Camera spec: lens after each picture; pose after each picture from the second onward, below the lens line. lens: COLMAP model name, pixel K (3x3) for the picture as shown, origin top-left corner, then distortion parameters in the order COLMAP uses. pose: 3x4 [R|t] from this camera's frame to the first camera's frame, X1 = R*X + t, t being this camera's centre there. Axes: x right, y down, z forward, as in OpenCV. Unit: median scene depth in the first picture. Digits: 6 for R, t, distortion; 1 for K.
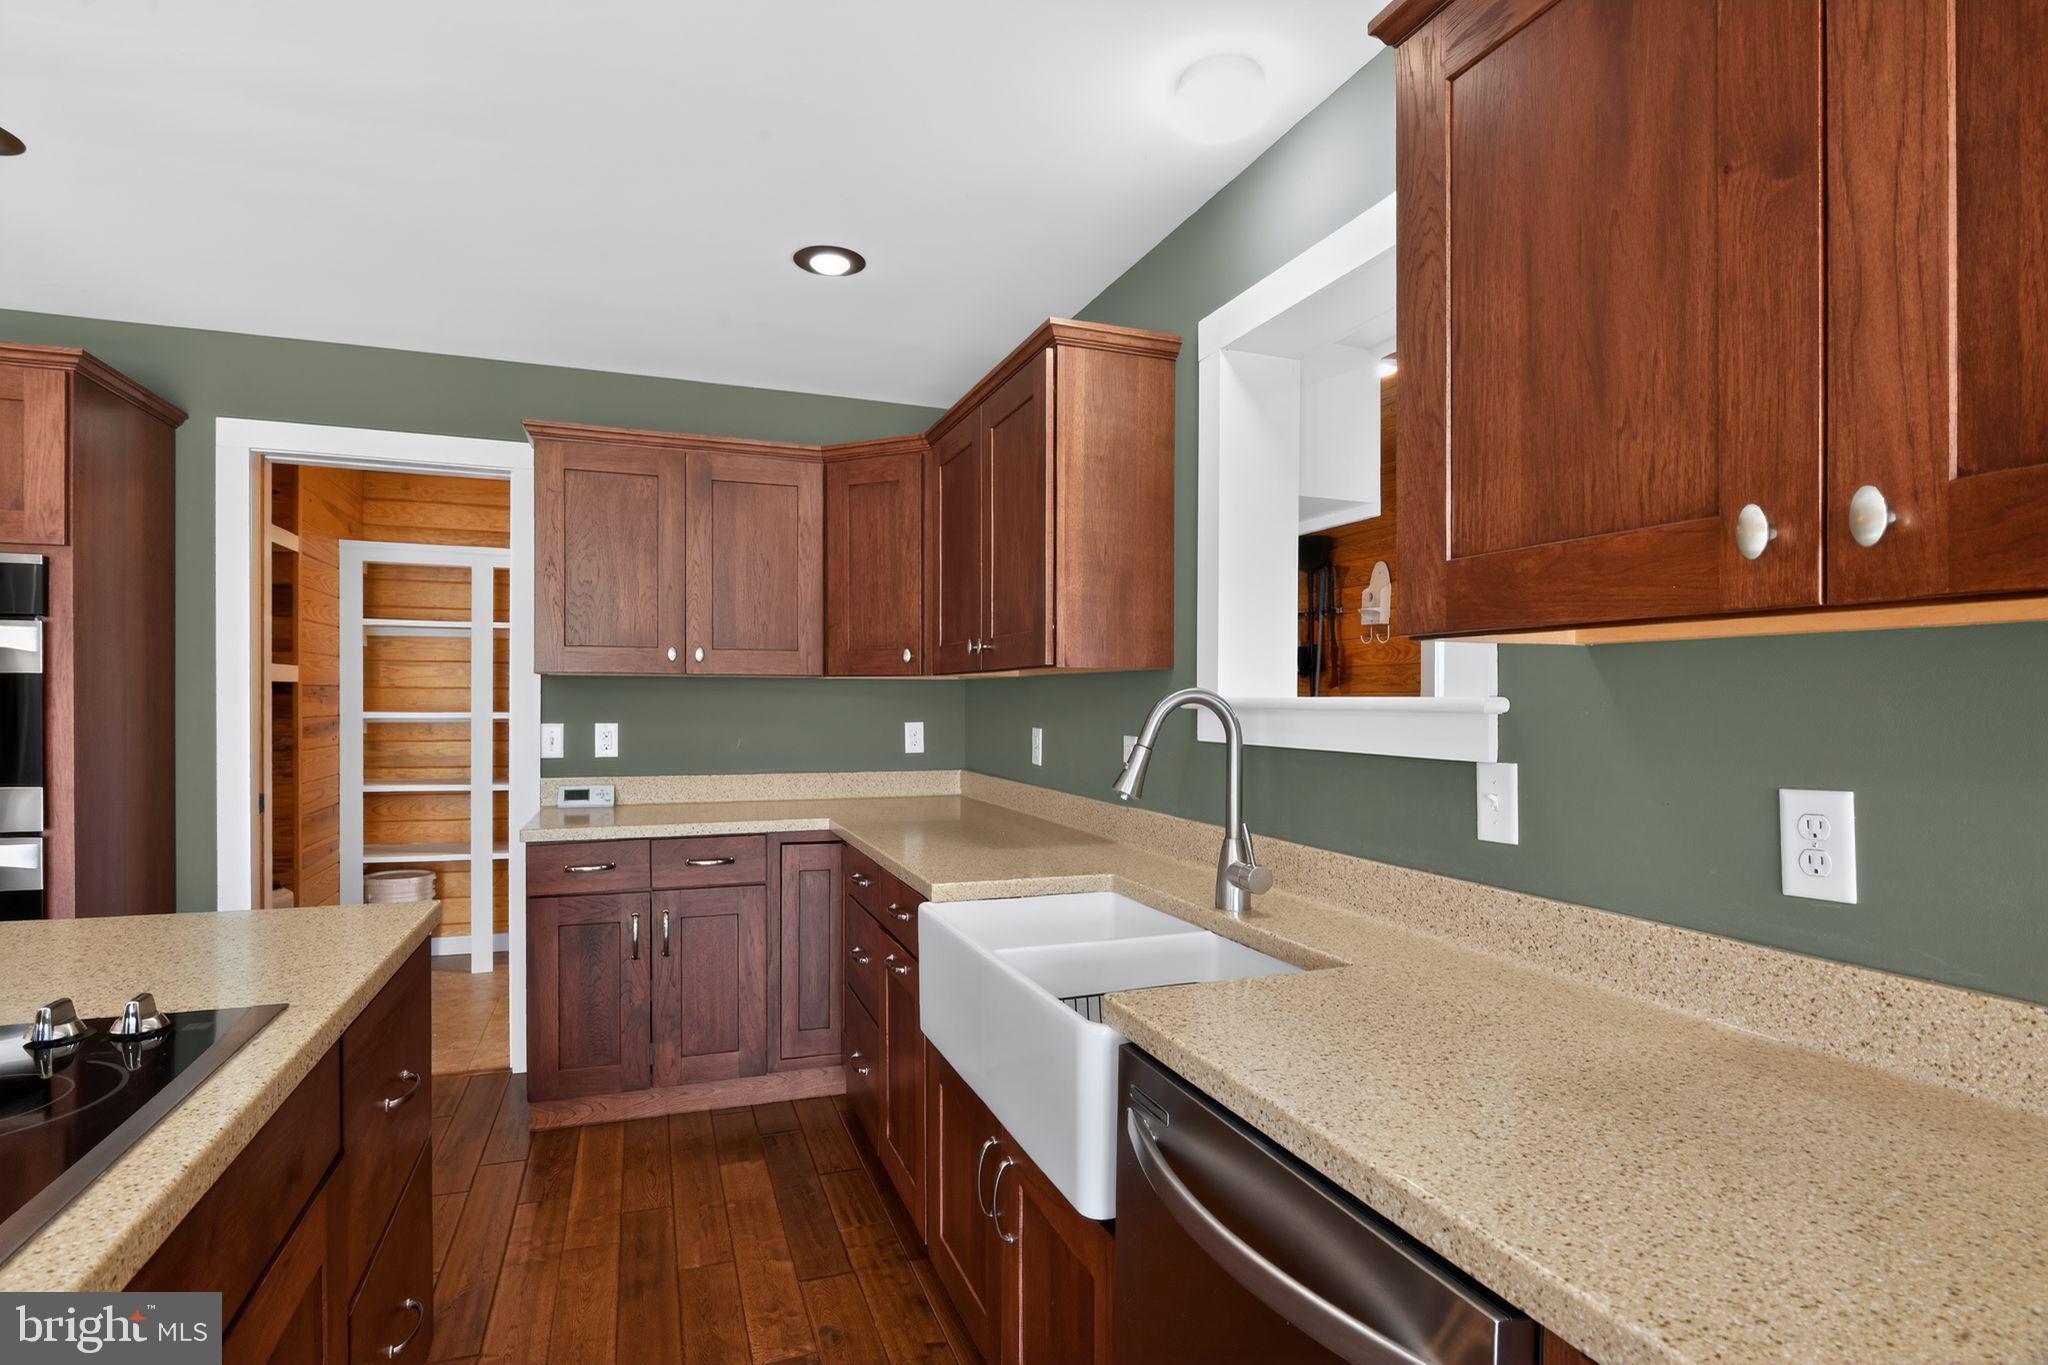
lens RADIAL K [[1017.2, 0, 1017.0], [0, 1017.2, 707.6], [0, 0, 1]] dist [-0.018451, 0.000163]
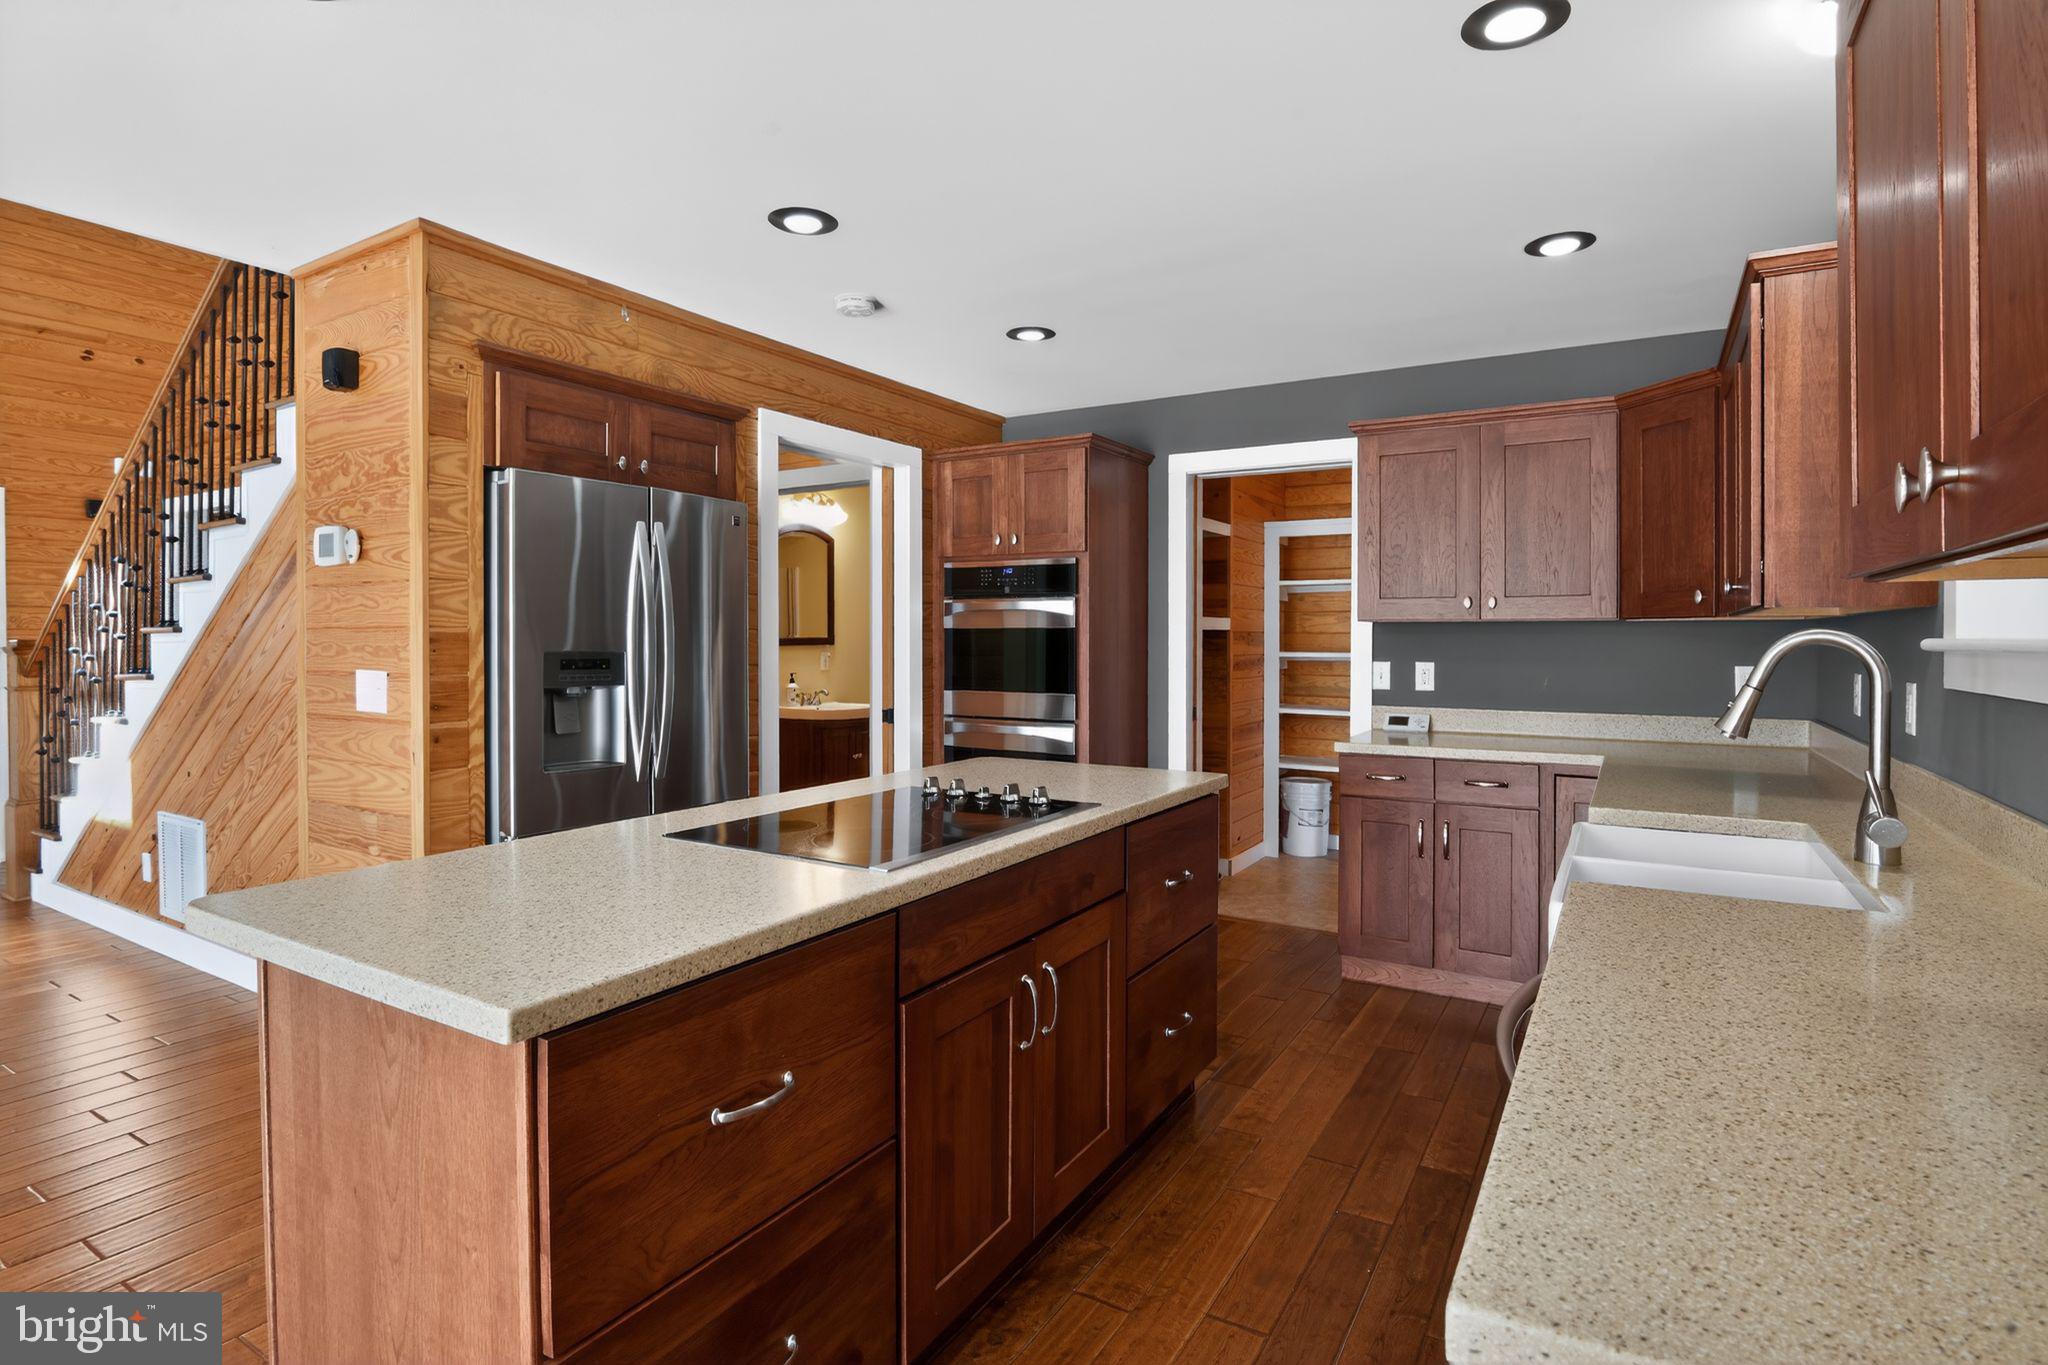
lens RADIAL K [[1017.2, 0, 1028.7], [0, 1017.2, 652.3], [0, 0, 1]] dist [-0.018451, 0.000163]
pose [[0.624249, 0.006497, -0.781198, 0.265653], [-0.005595, 0.999977, 0.003846, 0.002011], [0.781205, 0.001971, 0.624271, -0.115115]]
